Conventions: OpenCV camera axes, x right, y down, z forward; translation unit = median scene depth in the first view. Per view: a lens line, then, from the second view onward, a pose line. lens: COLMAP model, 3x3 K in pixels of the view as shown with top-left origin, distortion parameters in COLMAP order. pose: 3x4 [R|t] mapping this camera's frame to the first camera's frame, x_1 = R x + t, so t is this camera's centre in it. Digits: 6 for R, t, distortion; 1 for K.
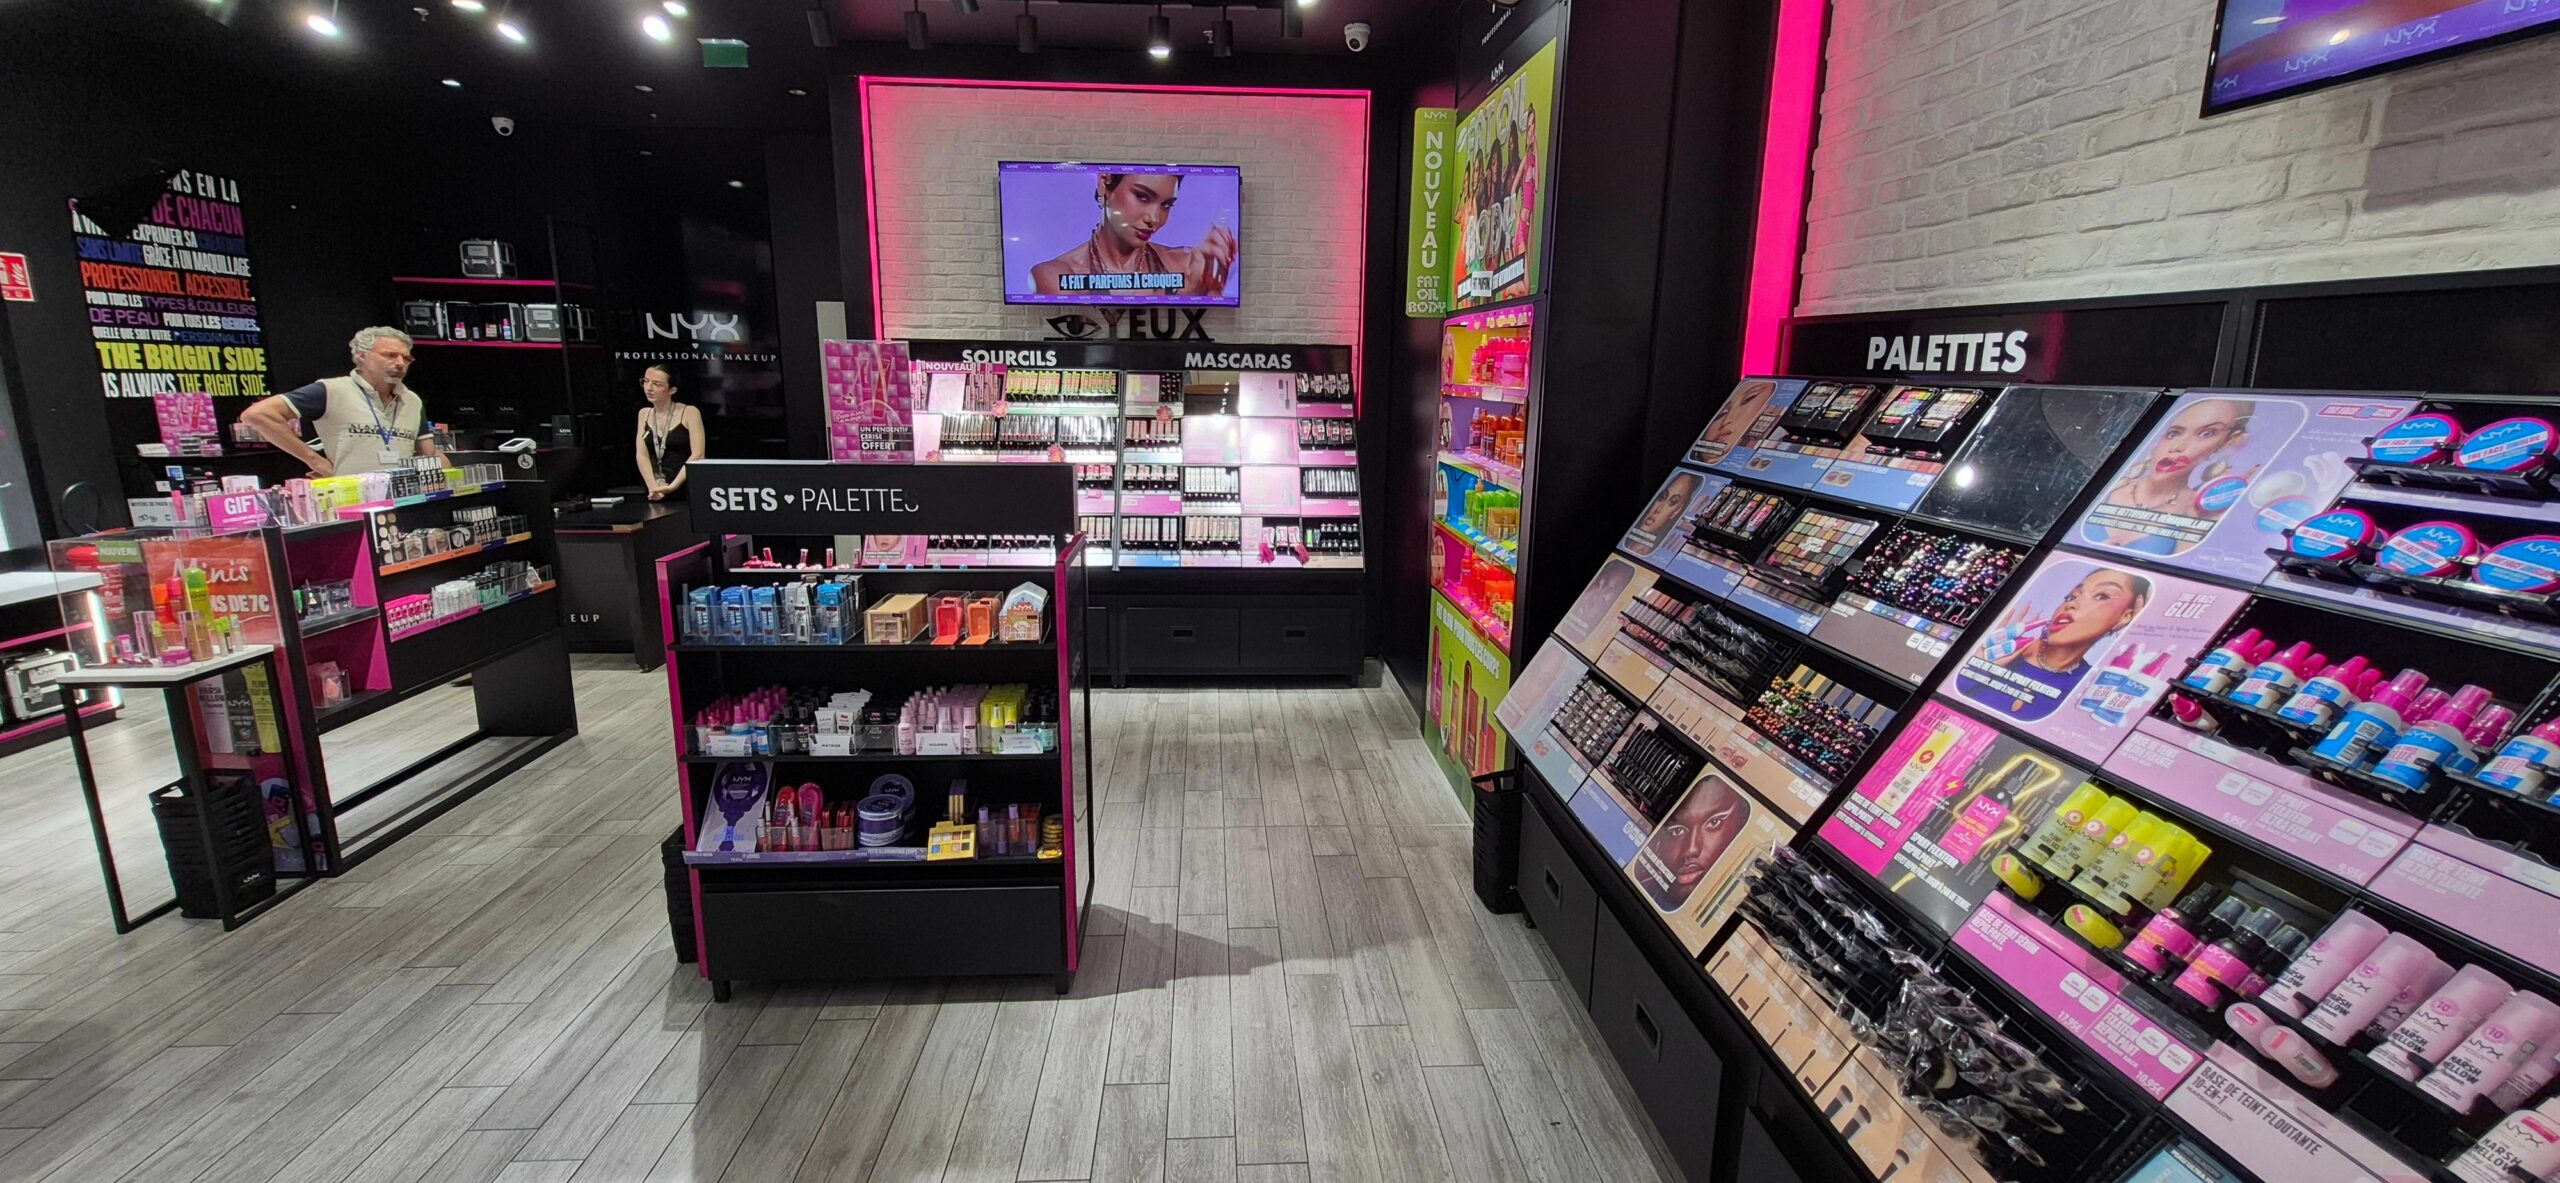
lens RADIAL K [[958.5, 0, 1280.0], [0, 958.5, 591.5], [0, 0, 1]] dist [0.001450, 0.000127]
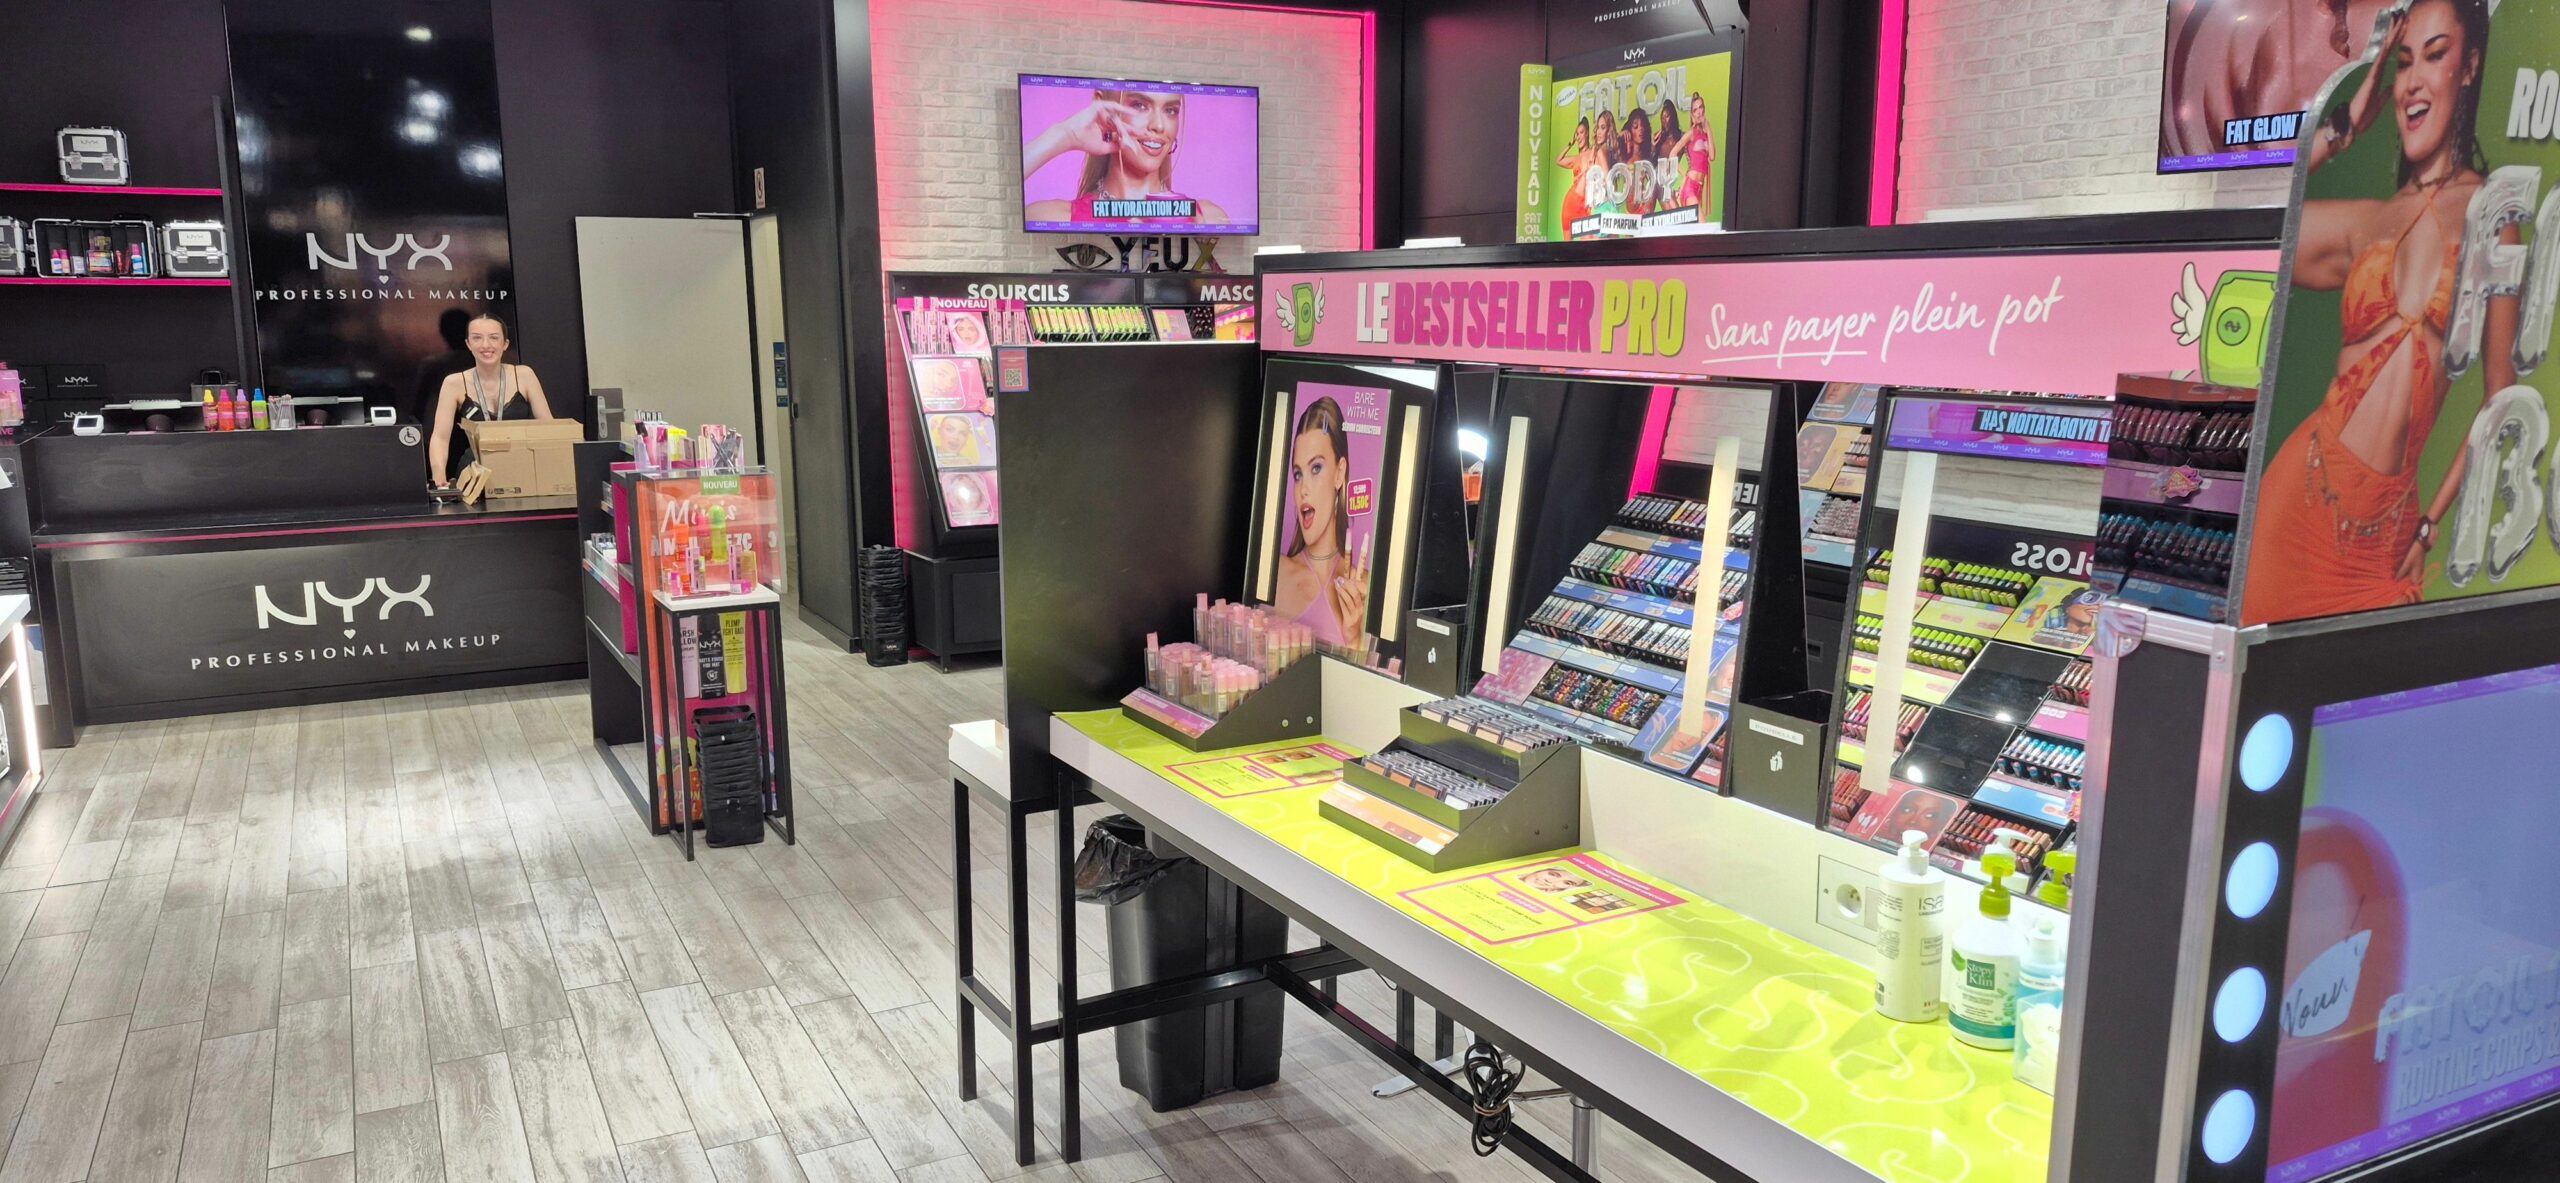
lens RADIAL K [[1737.2, 0, 1280.0], [0, 1737.2, 591.5], [0, 0, 1]] dist [0.066765, -0.102366]
pose [[0.911686, -0.081237, 0.402777, -0.725282], [0.107000, 0.993378, -0.041839, 0.114579], [-0.396711, 0.081242, 0.914342, -0.507950]]
